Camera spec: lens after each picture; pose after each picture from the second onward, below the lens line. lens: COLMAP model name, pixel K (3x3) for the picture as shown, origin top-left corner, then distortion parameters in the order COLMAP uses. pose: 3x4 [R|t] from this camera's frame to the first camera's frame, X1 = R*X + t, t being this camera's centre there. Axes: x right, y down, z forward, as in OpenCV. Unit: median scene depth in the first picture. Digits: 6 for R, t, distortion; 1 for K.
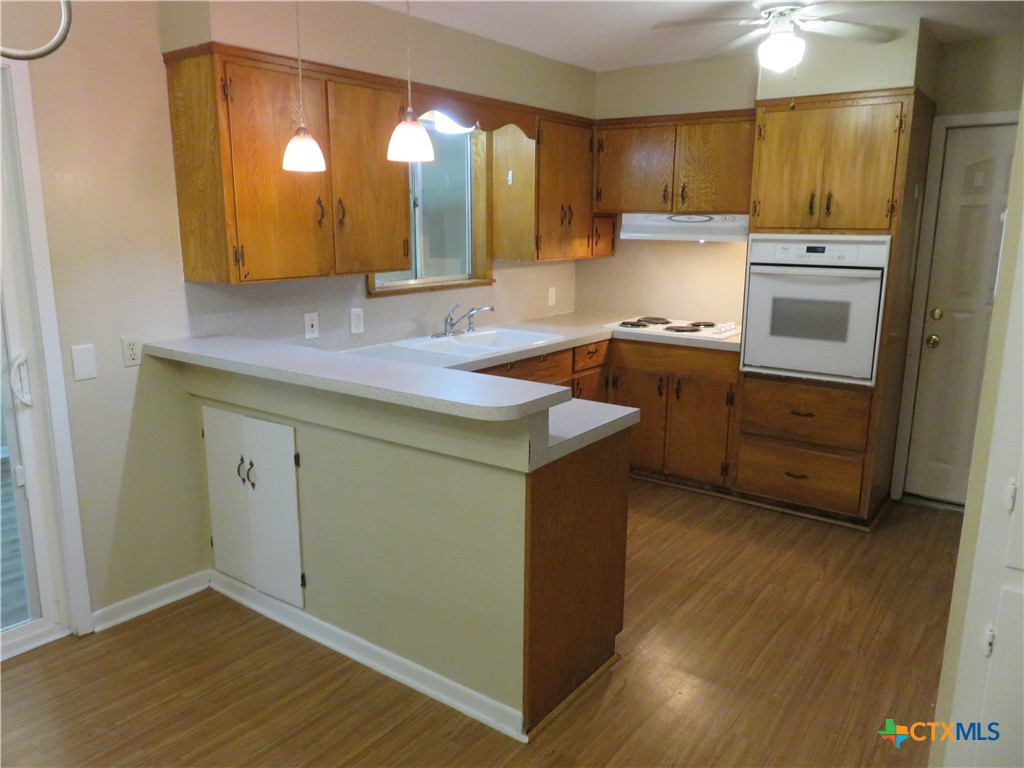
lens RADIAL K [[762.7, 0, 512.0], [0, 762.7, 384.0], [0, 0, 1]] dist [-0.006673, 0.003464]
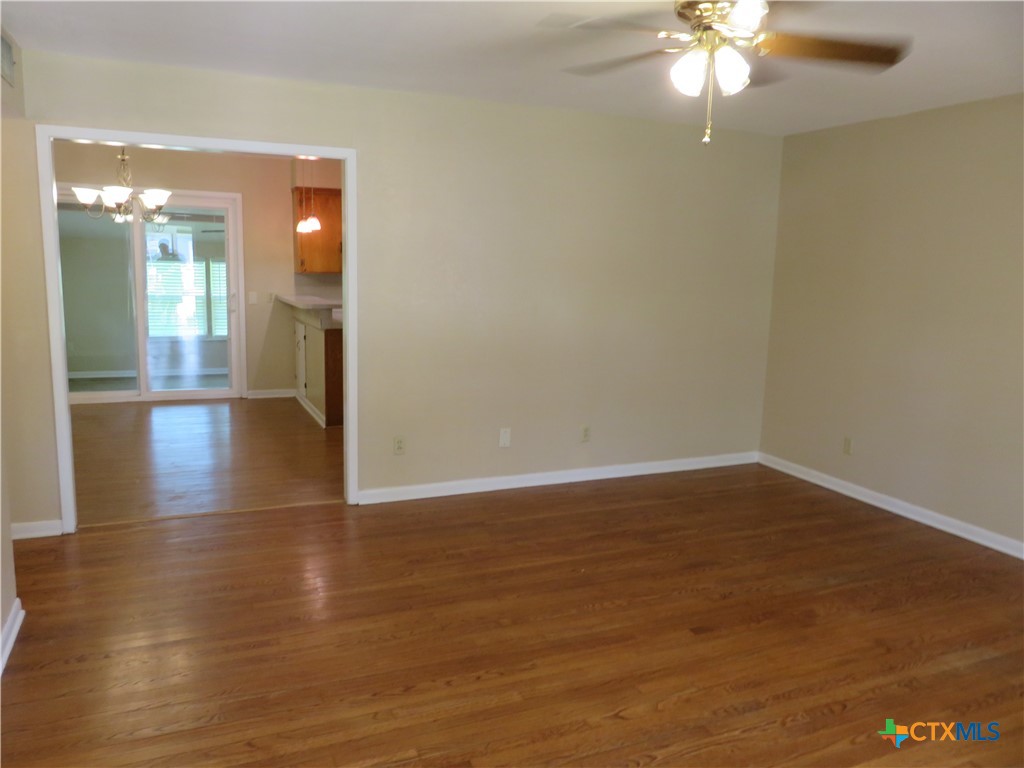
lens RADIAL K [[762.7, 0, 512.0], [0, 762.7, 384.0], [0, 0, 1]] dist [-0.006673, 0.003464]
pose [[0.876678, 0.095160, -0.471571, 1.396323], [-0.122700, 0.992051, -0.027917, 0.210590], [0.465166, 0.082336, 0.881386, -0.863917]]
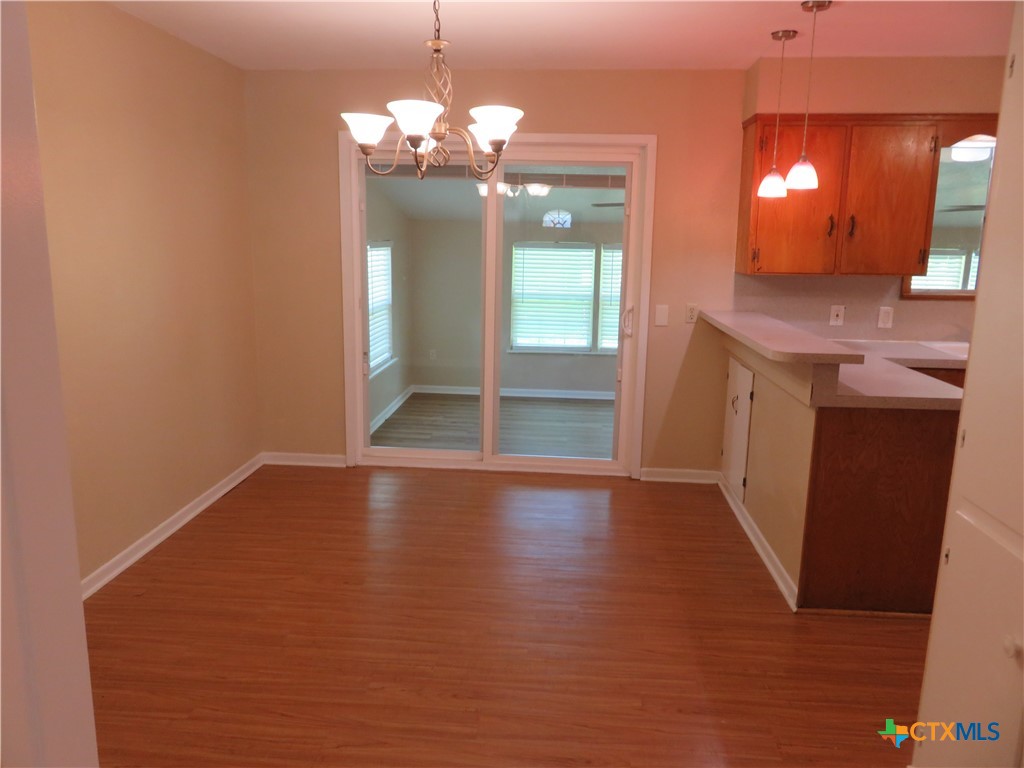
lens RADIAL K [[762.7, 0, 512.0], [0, 762.7, 384.0], [0, 0, 1]] dist [-0.006673, 0.003464]
pose [[0.542931, 0.167102, -0.822984, 0.557213], [-0.188433, 0.979255, 0.074521, 0.047074], [0.818364, 0.114618, 0.563155, -0.158393]]
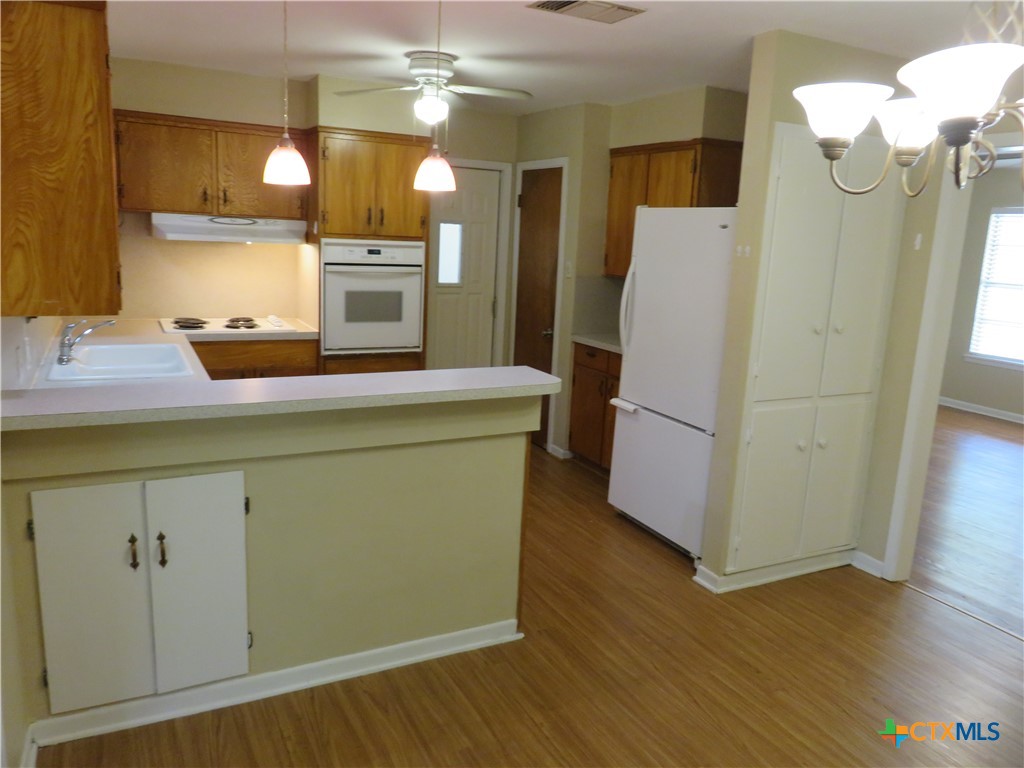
lens RADIAL K [[759.4, 0, 512.0], [0, 759.4, 384.0], [0, 0, 1]] dist [-0.038213, 0.000216]
pose [[0.430550, -0.164271, 0.887492, -0.760305], [0.139173, 0.983621, 0.114547, -0.082132], [-0.891772, 0.074196, 0.446360, 0.277610]]
